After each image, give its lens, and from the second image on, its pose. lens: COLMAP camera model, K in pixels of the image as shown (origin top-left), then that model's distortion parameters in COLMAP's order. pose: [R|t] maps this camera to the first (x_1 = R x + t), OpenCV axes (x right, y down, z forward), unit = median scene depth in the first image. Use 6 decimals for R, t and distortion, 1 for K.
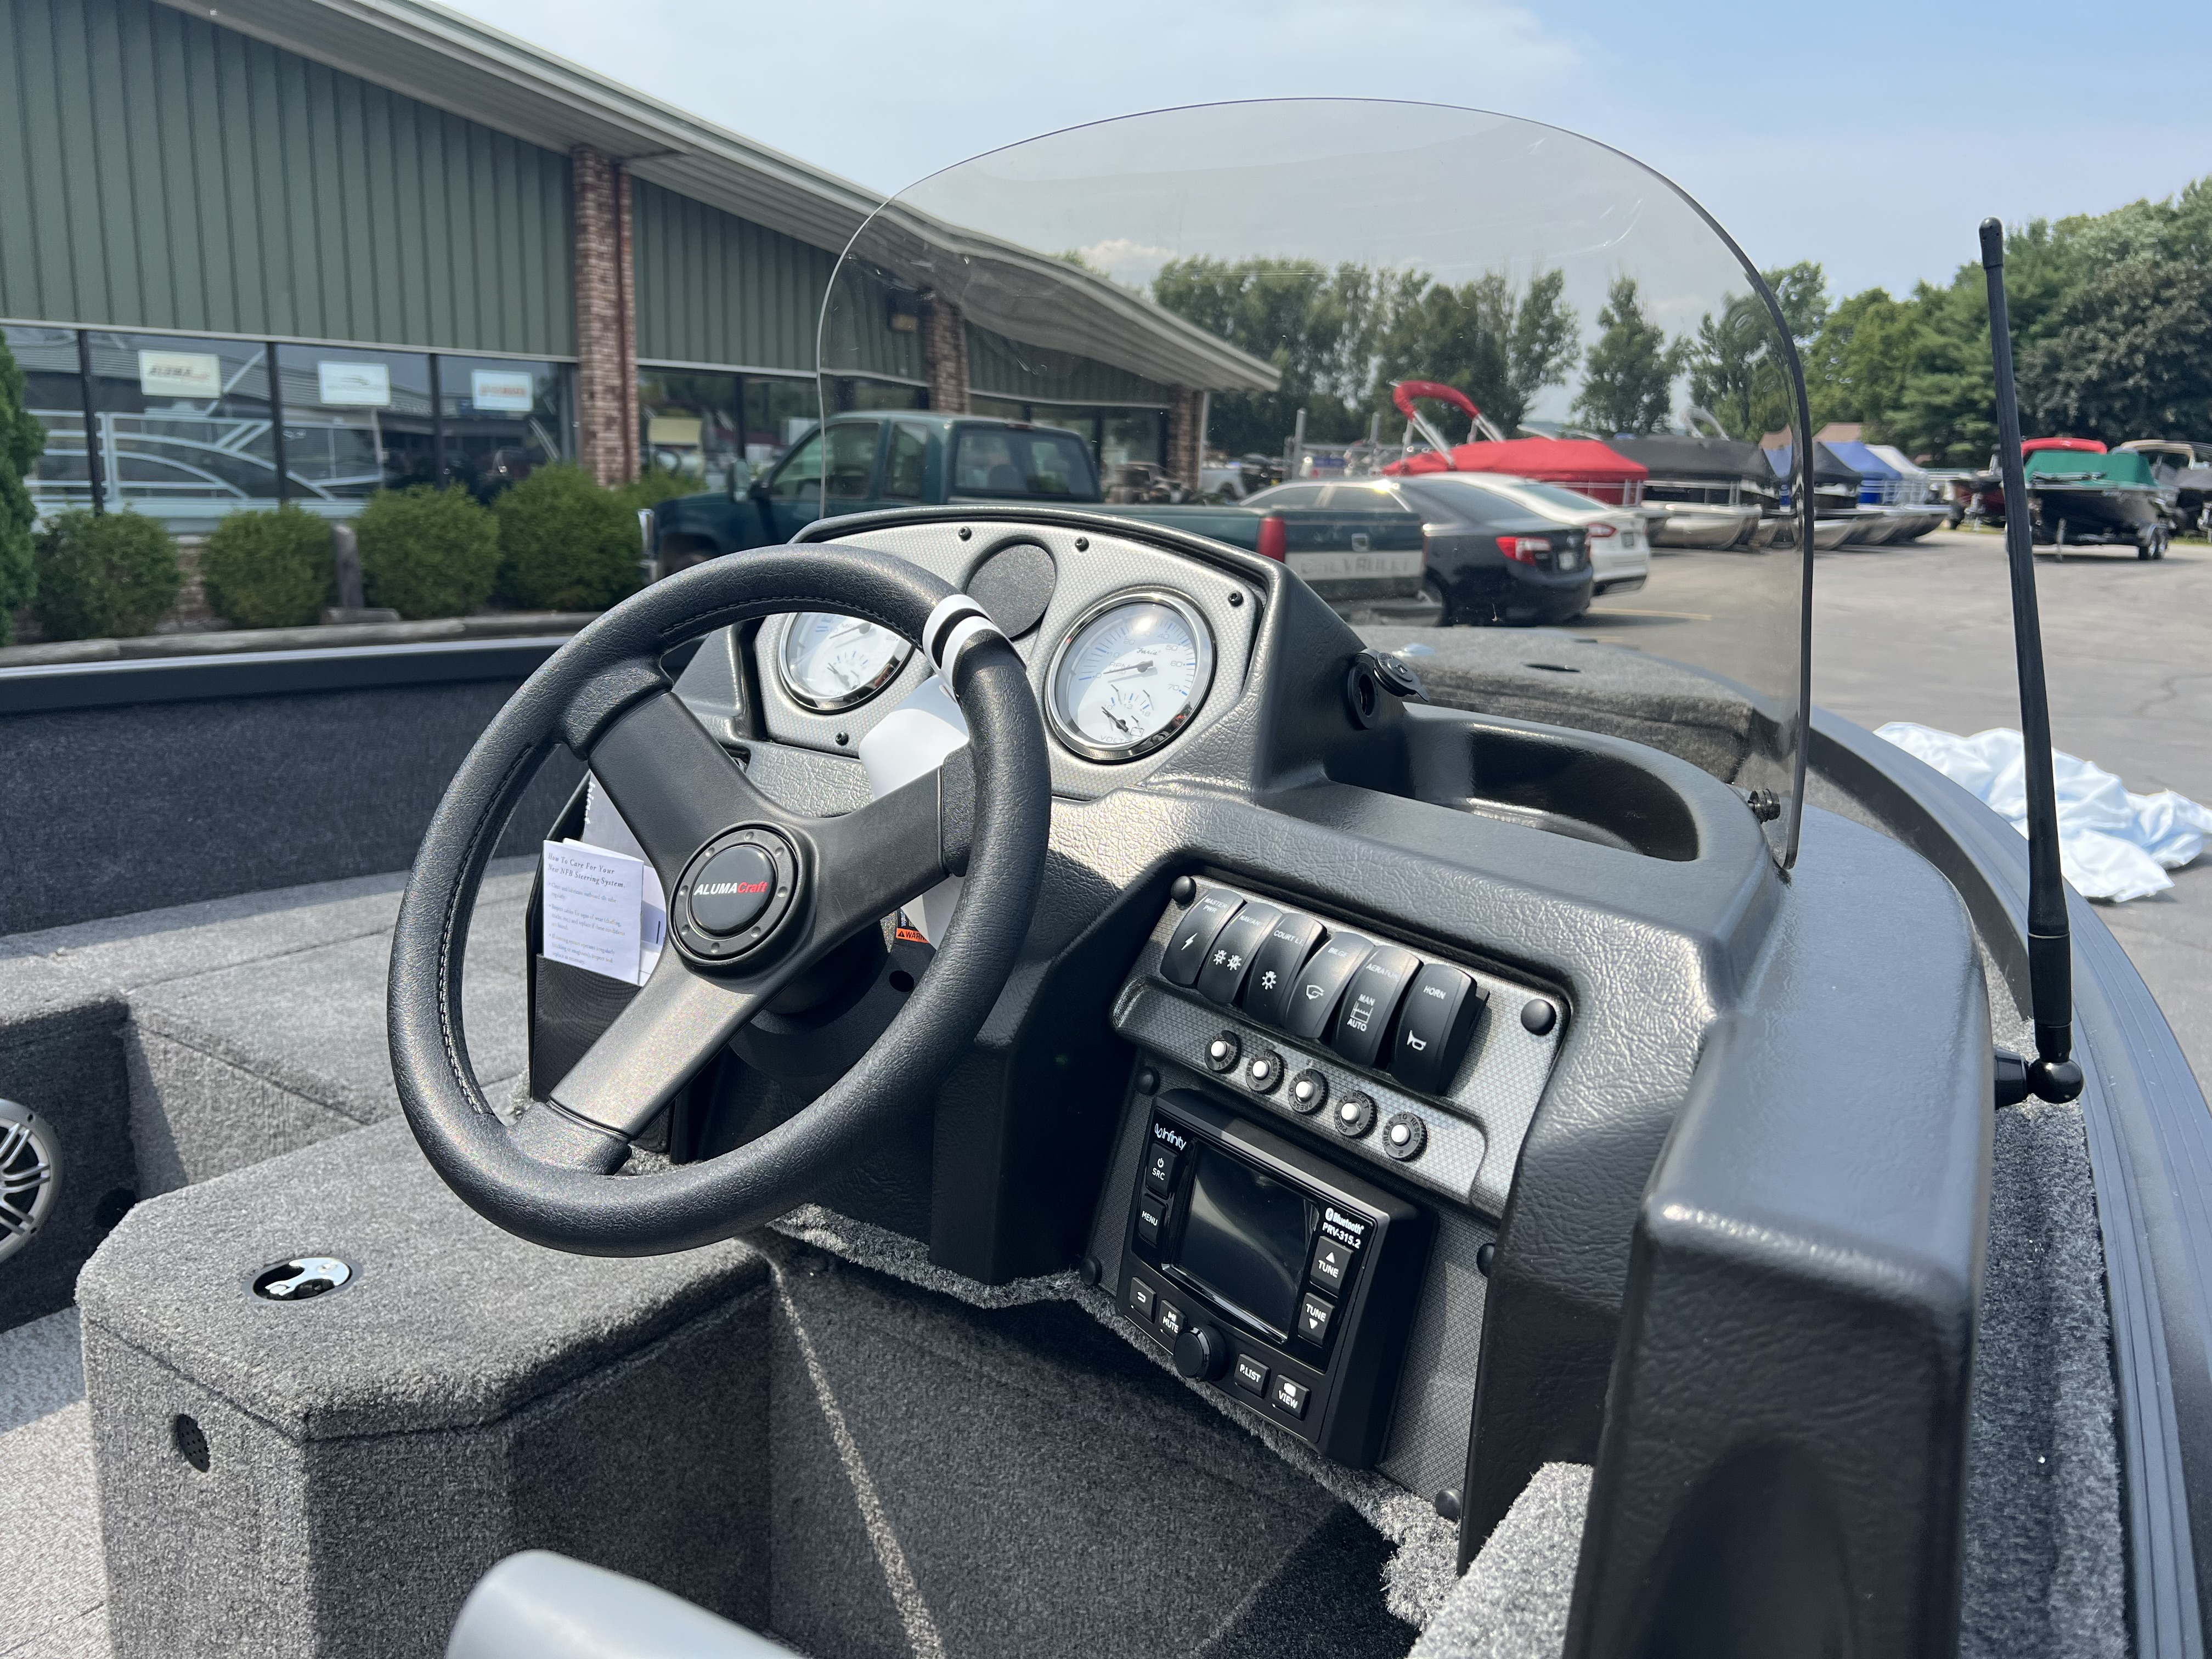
lens RADIAL K [[1702.1, 0, 1106.0], [0, 1702.1, 829.5], [0, 0, 1]] dist [0.002054, 0.007168]
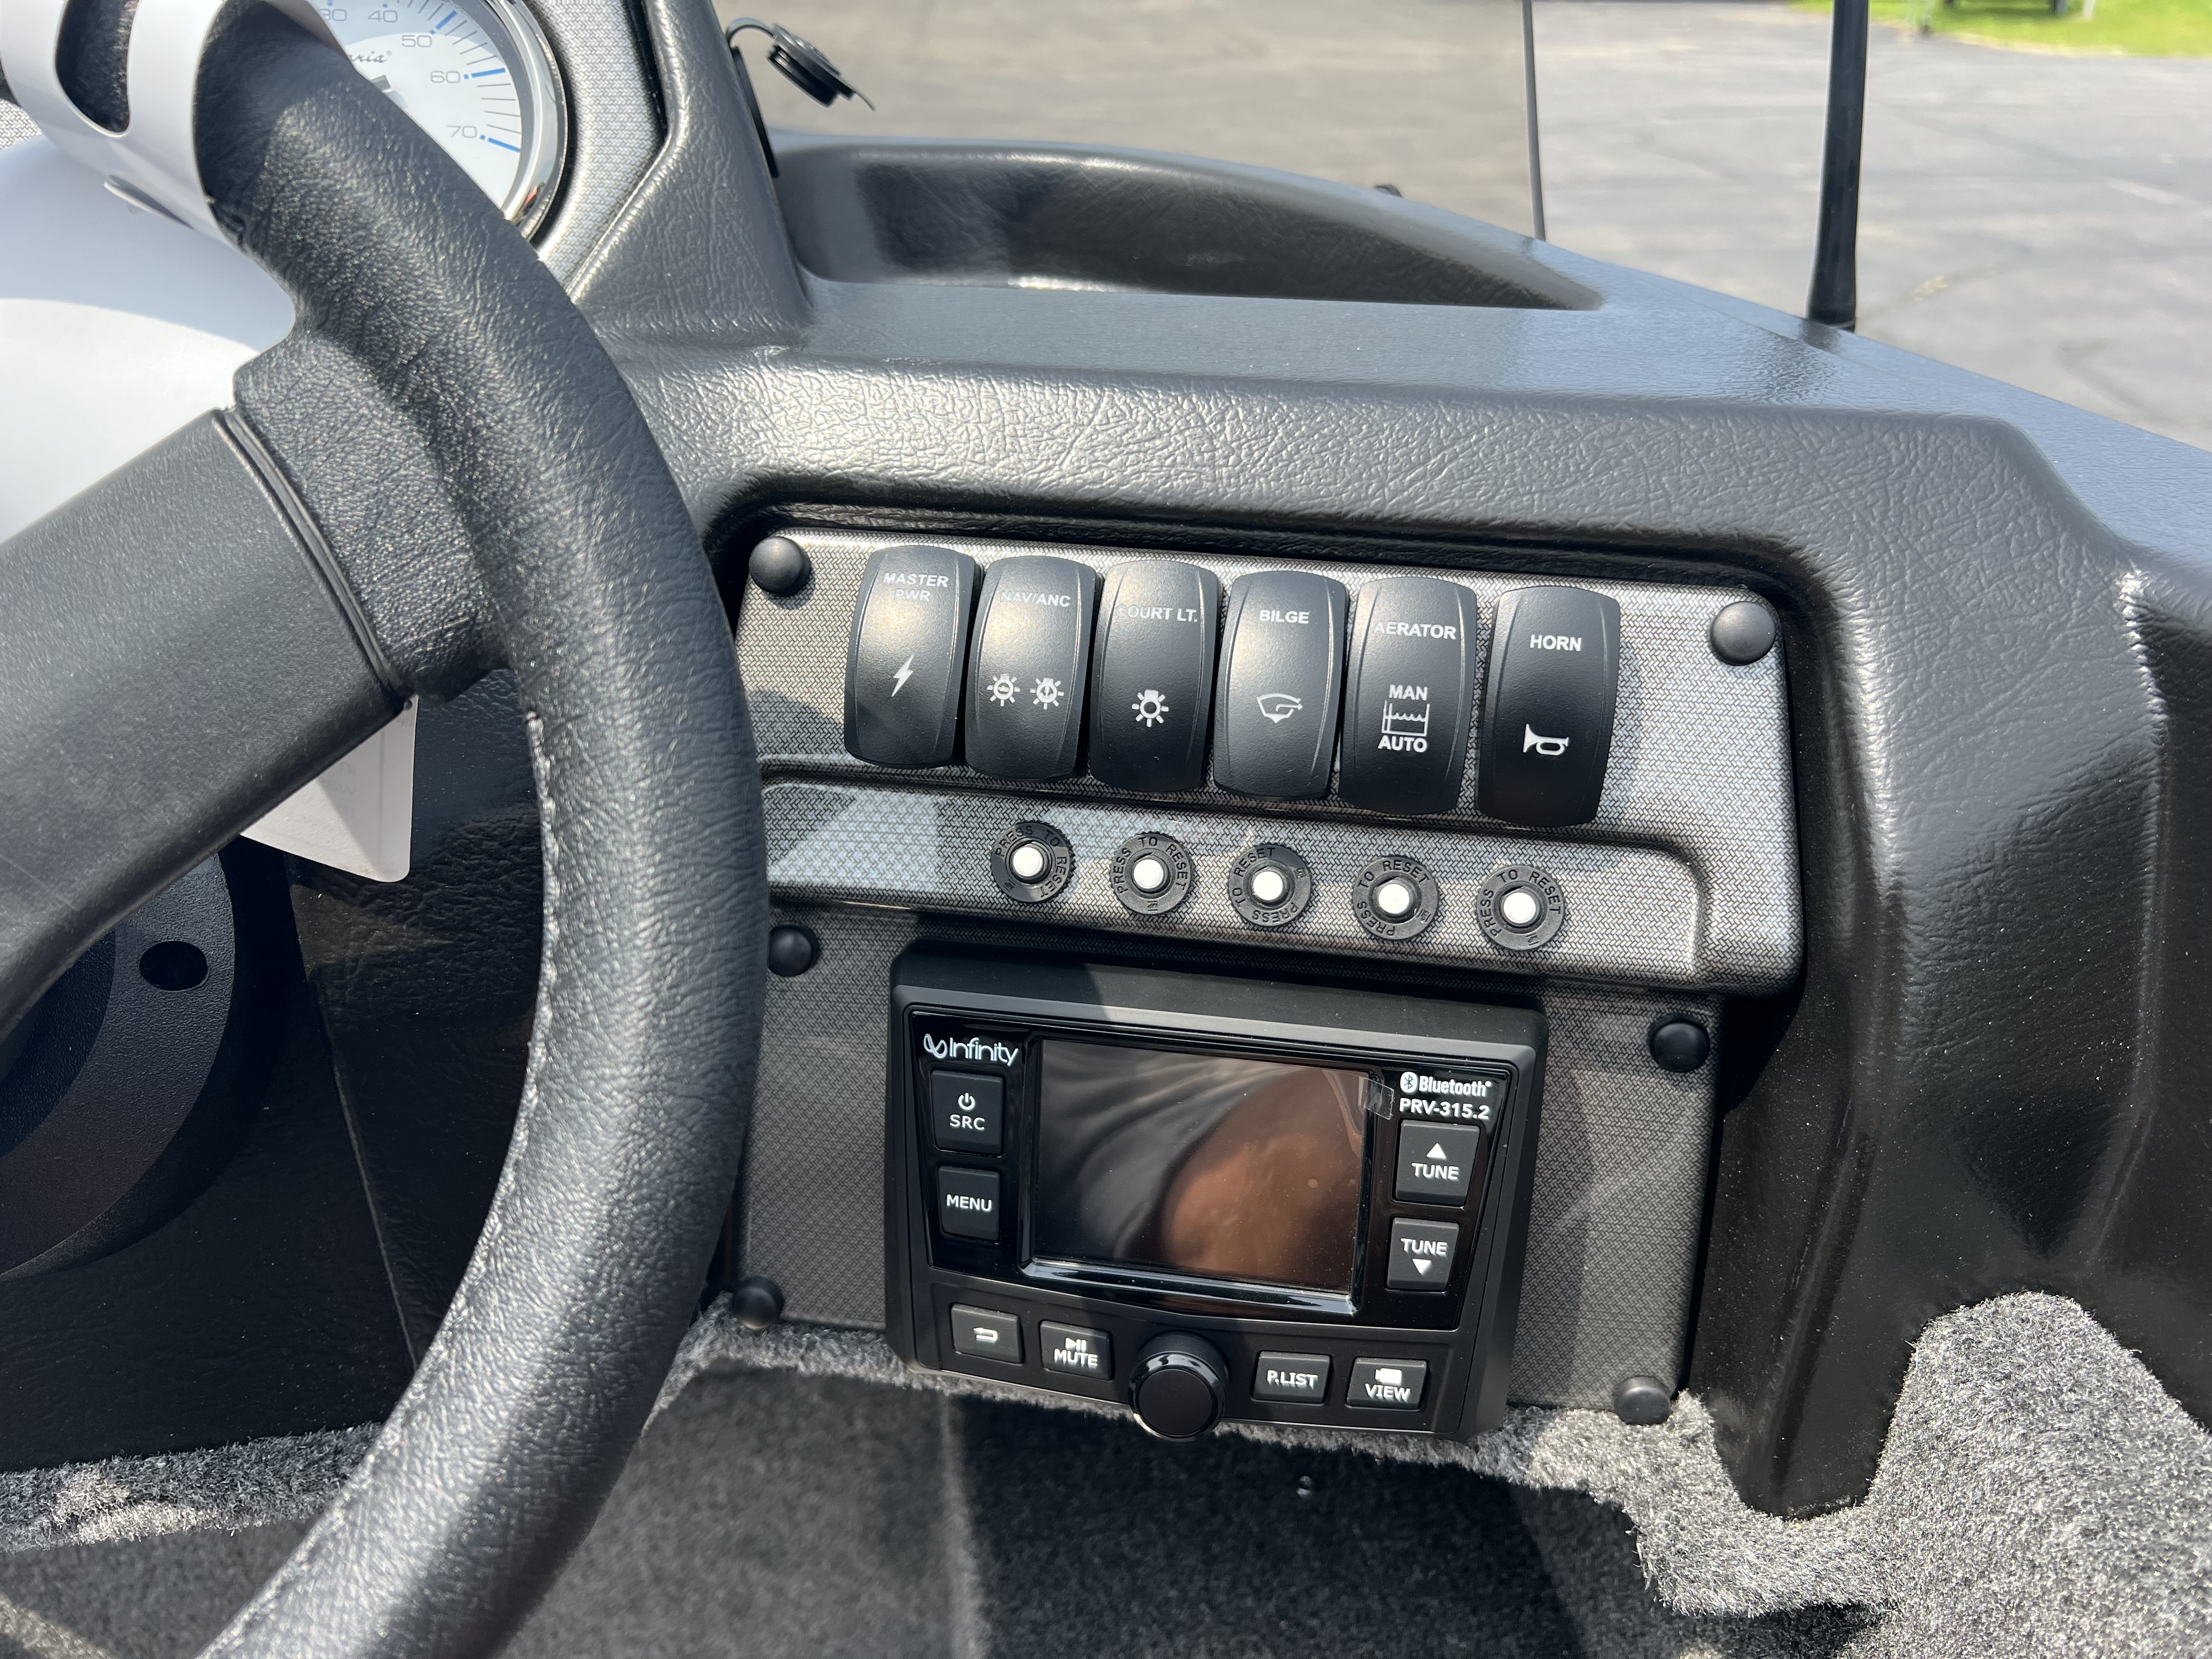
lens RADIAL K [[1676.3, 0, 1100.3], [0, 1676.3, 841.3], [0, 0, 1]] dist [0.040938, -0.055639]
pose [[0.722508, -0.365238, 0.587013, -0.230565], [0.171547, 0.917222, 0.359549, -0.058145], [-0.669742, -0.159077, 0.725355, 0.682148]]
